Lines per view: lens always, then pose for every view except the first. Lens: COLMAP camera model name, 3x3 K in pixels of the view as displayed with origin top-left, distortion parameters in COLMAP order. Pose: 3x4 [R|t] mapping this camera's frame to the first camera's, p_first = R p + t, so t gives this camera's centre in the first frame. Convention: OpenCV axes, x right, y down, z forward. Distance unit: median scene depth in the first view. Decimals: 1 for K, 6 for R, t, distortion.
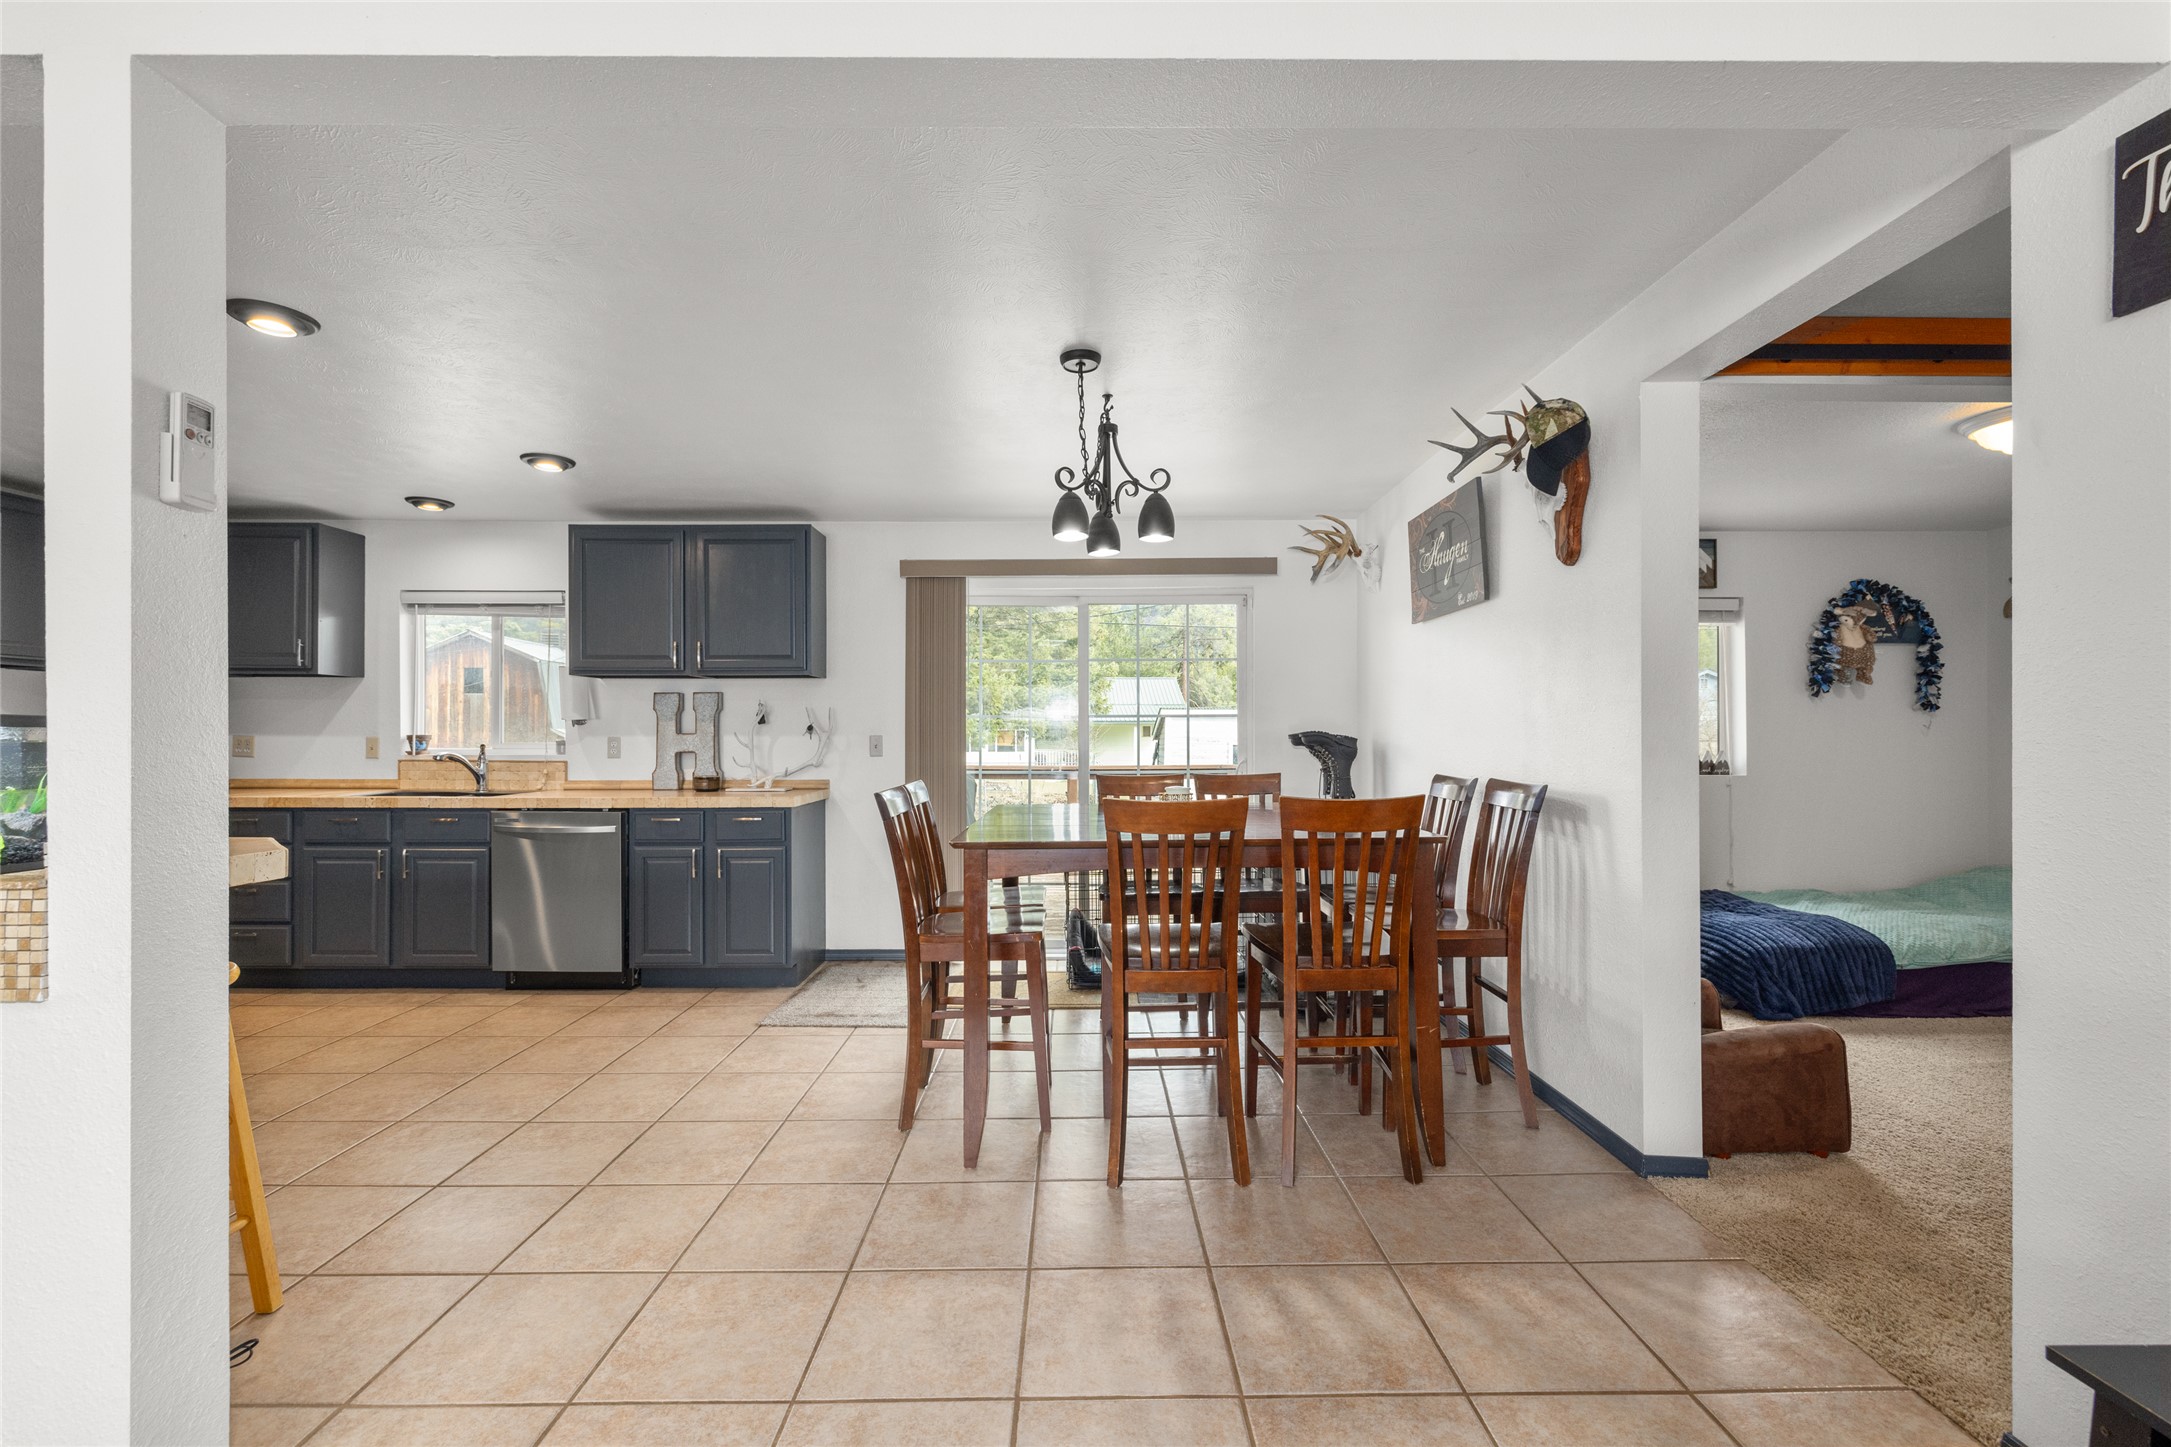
lens RADIAL K [[910.6, 0, 1077.8], [0, 910.6, 733.0], [0, 0, 1]] dist [0.002490, -0.000149]
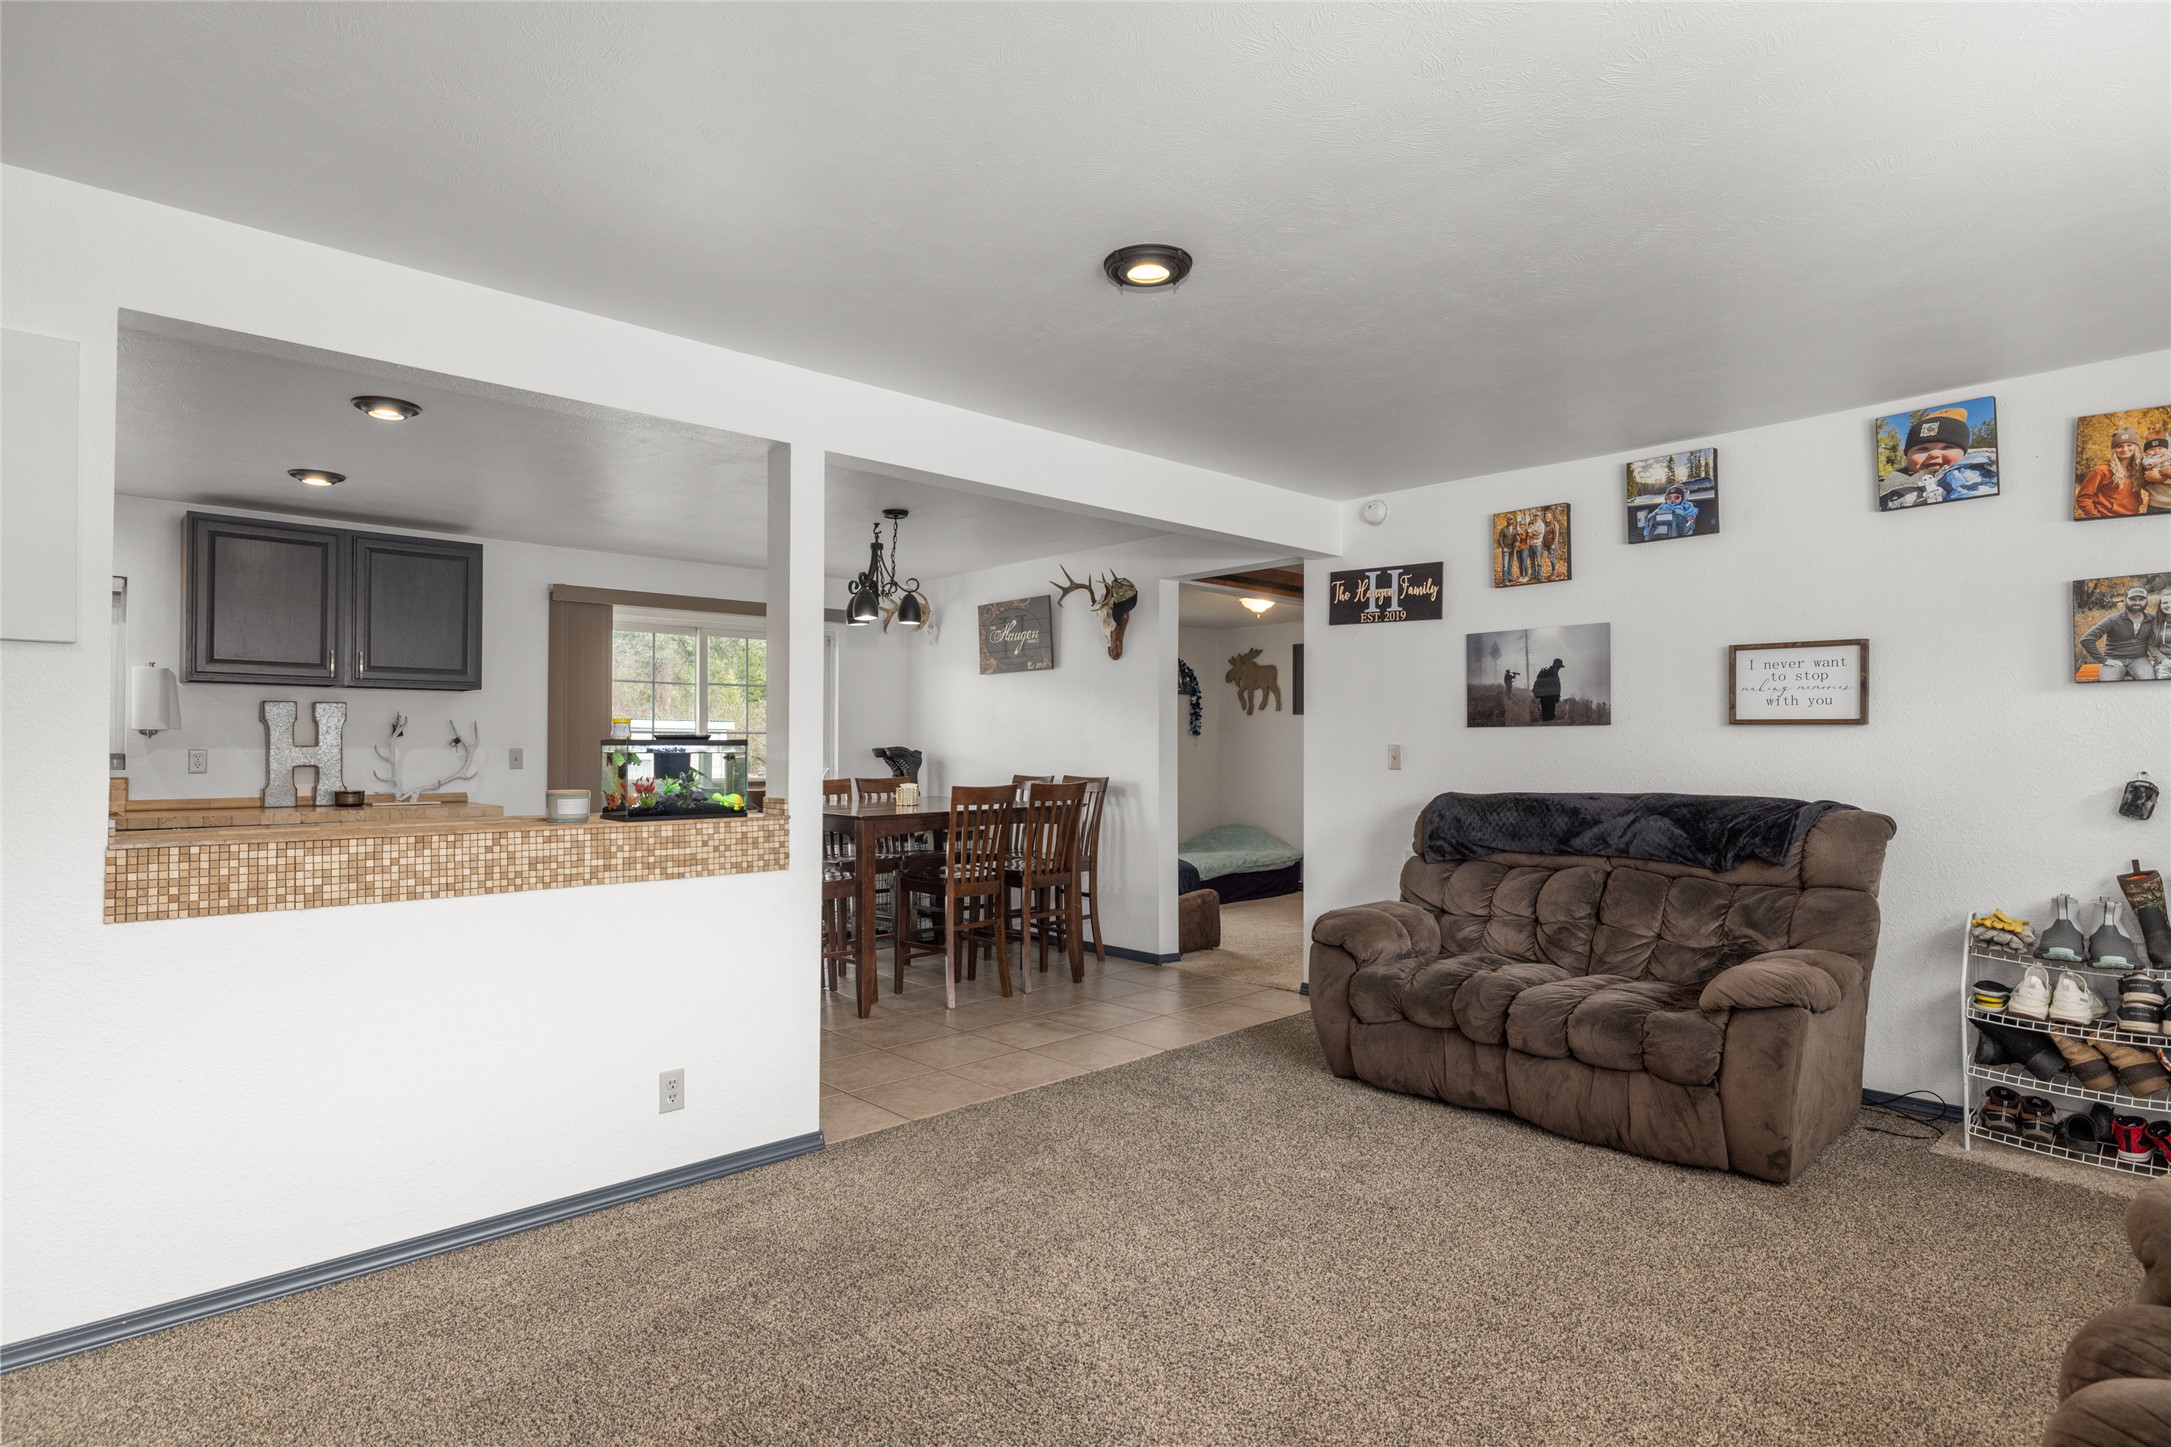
lens RADIAL K [[1131.0, 0, 1080.7], [0, 1131.0, 725.6], [0, 0, 1]] dist [-0.006942, -0.000621]
pose [[0.735355, 0.016870, 0.677473, -0.643240], [-0.004851, 0.999796, -0.019631, -0.001495], [-0.677665, 0.011149, 0.735286, -0.391152]]
